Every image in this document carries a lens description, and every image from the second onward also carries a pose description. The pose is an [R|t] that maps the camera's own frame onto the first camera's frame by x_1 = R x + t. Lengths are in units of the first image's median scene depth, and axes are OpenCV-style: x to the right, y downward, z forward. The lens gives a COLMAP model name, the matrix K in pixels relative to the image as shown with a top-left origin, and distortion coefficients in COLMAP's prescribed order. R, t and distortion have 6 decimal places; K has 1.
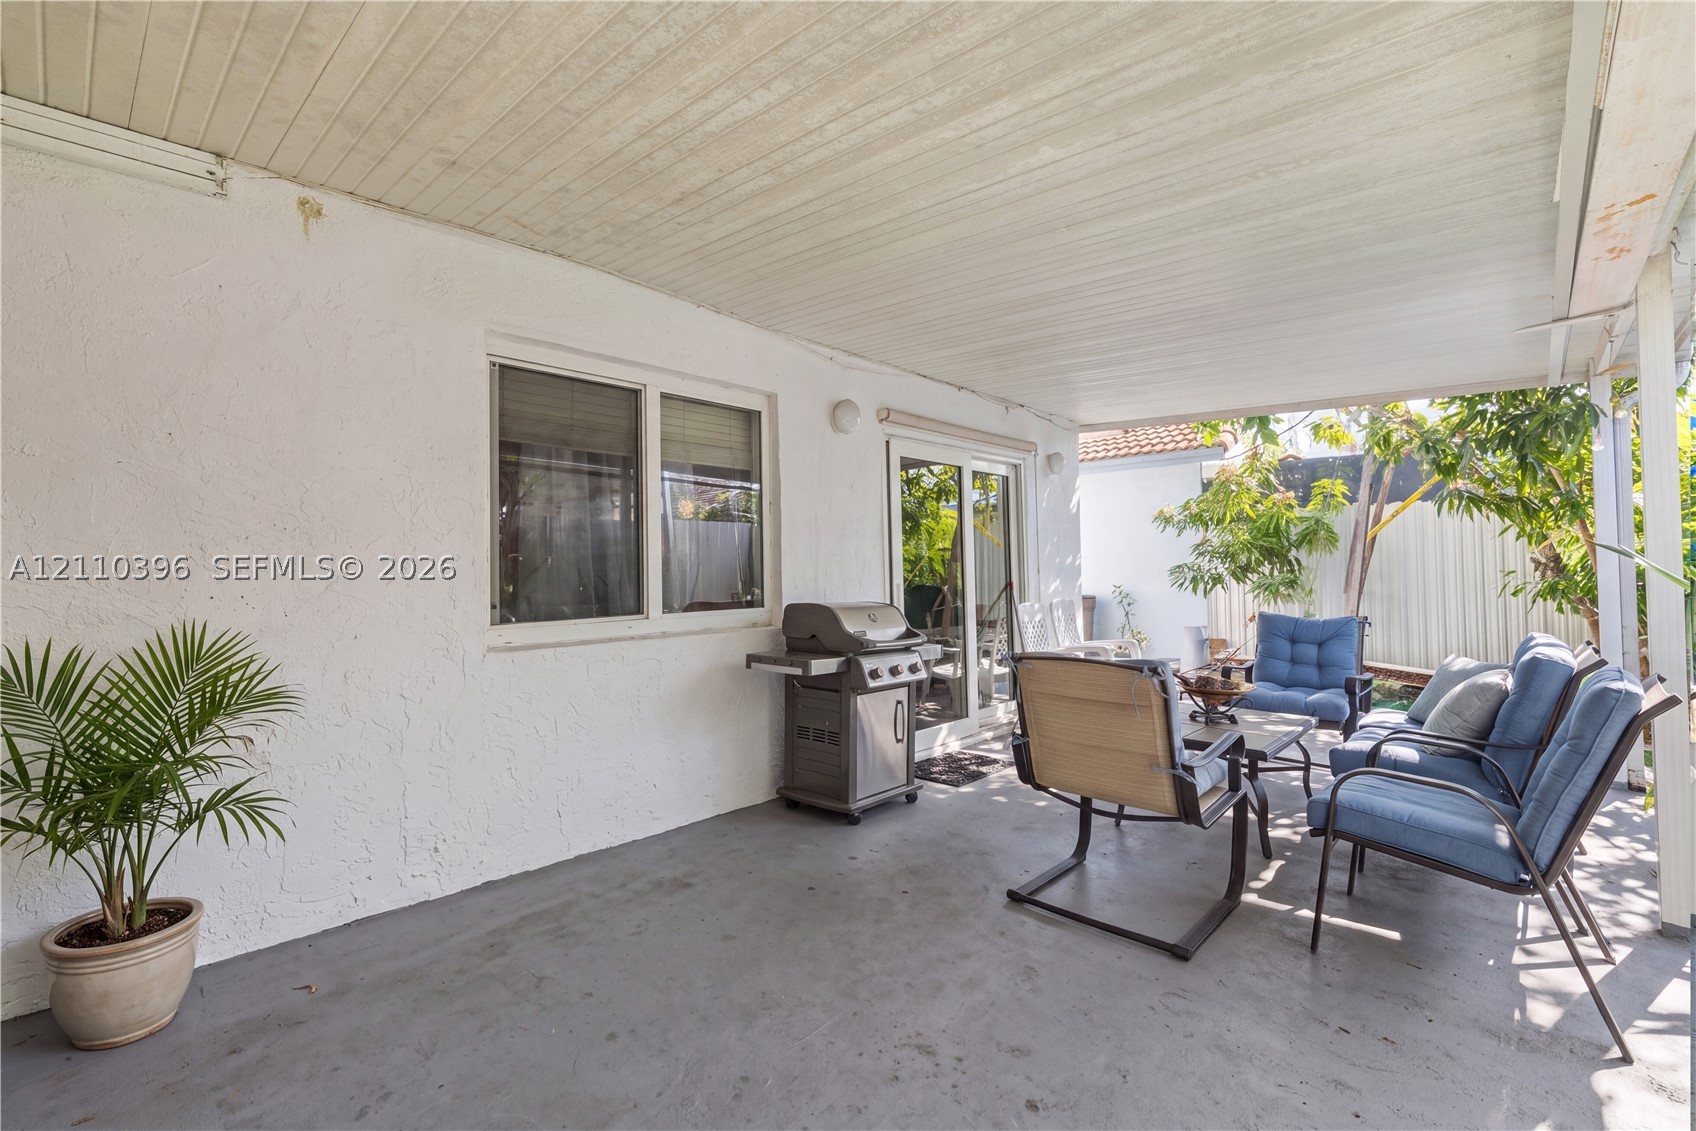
lens RADIAL K [[696.6, 0, 848.0], [0, 696.6, 565.5], [0, 0, 1]] dist [-0.001673, -0.000212]
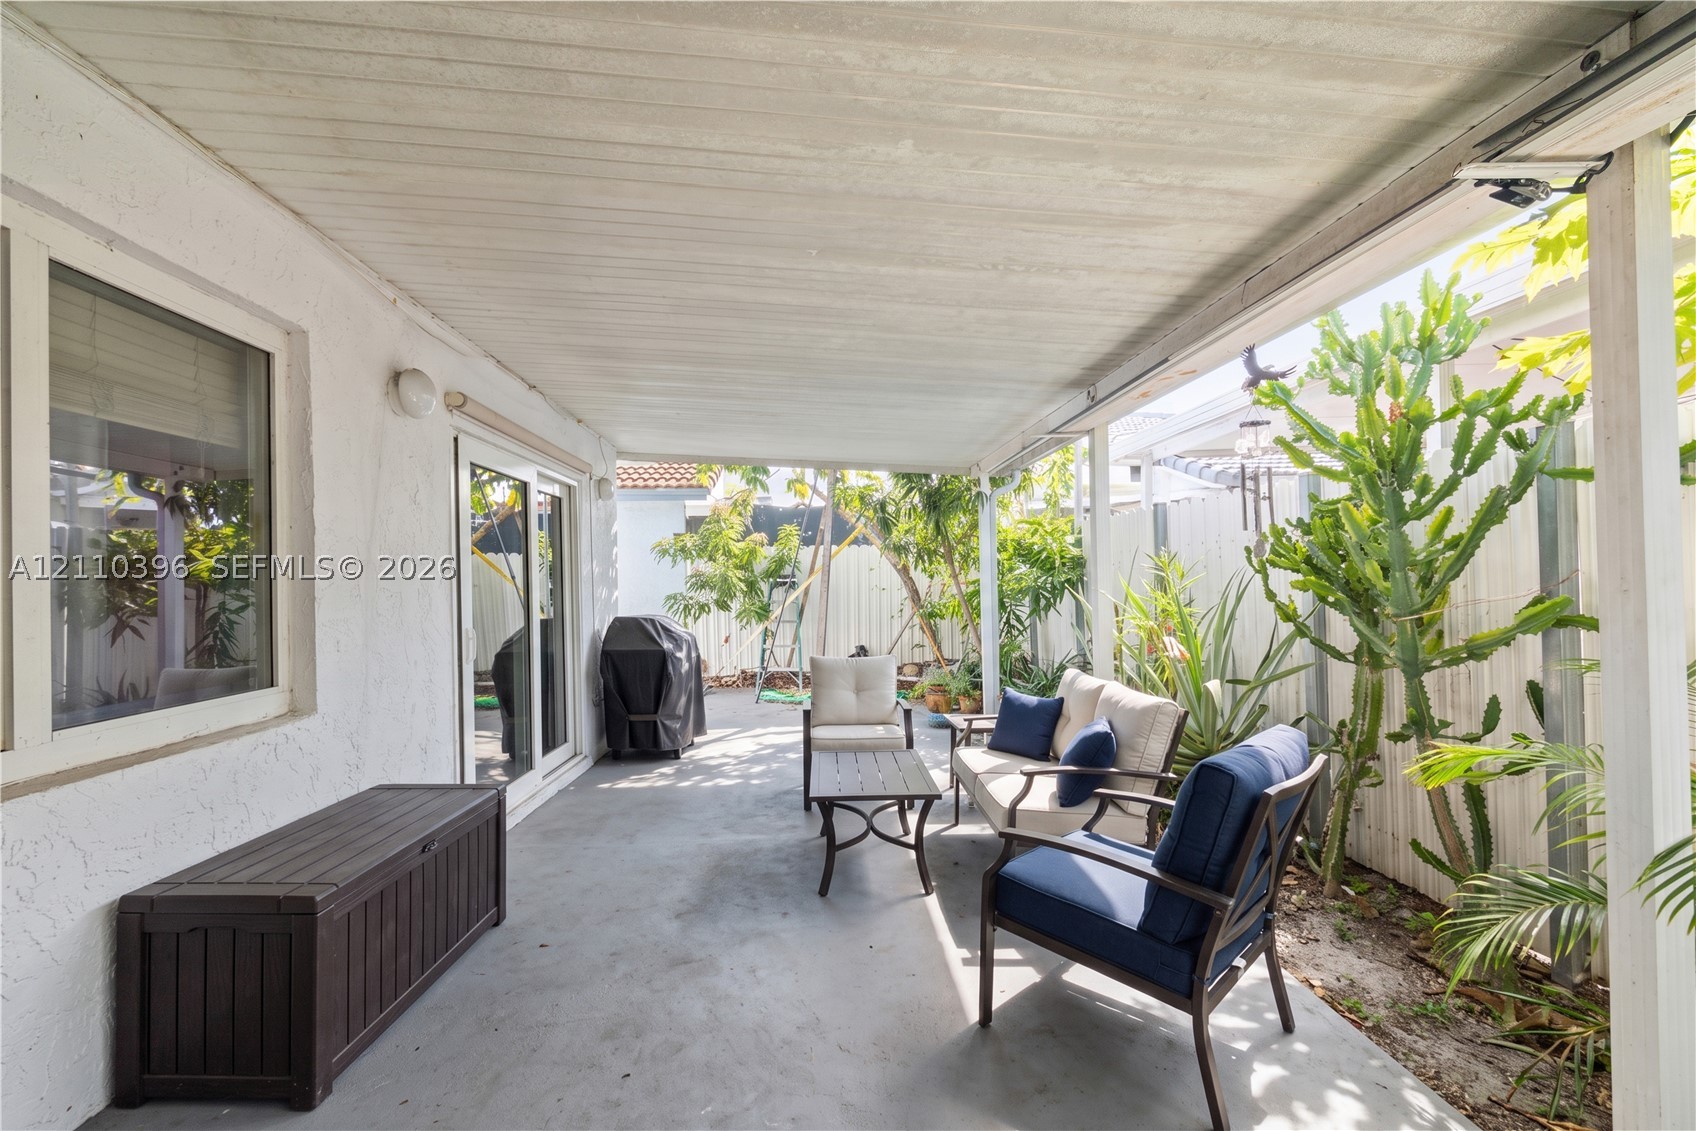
lens RADIAL K [[666.8, 0, 848.0], [0, 666.8, 565.5], [0, 0, 1]] dist [-0.001979, -0.000430]
pose [[0.673312, 0.020052, 0.739086, -0.150765], [0.009825, 0.999301, -0.036063, -0.012293], [-0.739293, 0.031543, 0.672645, 0.194147]]
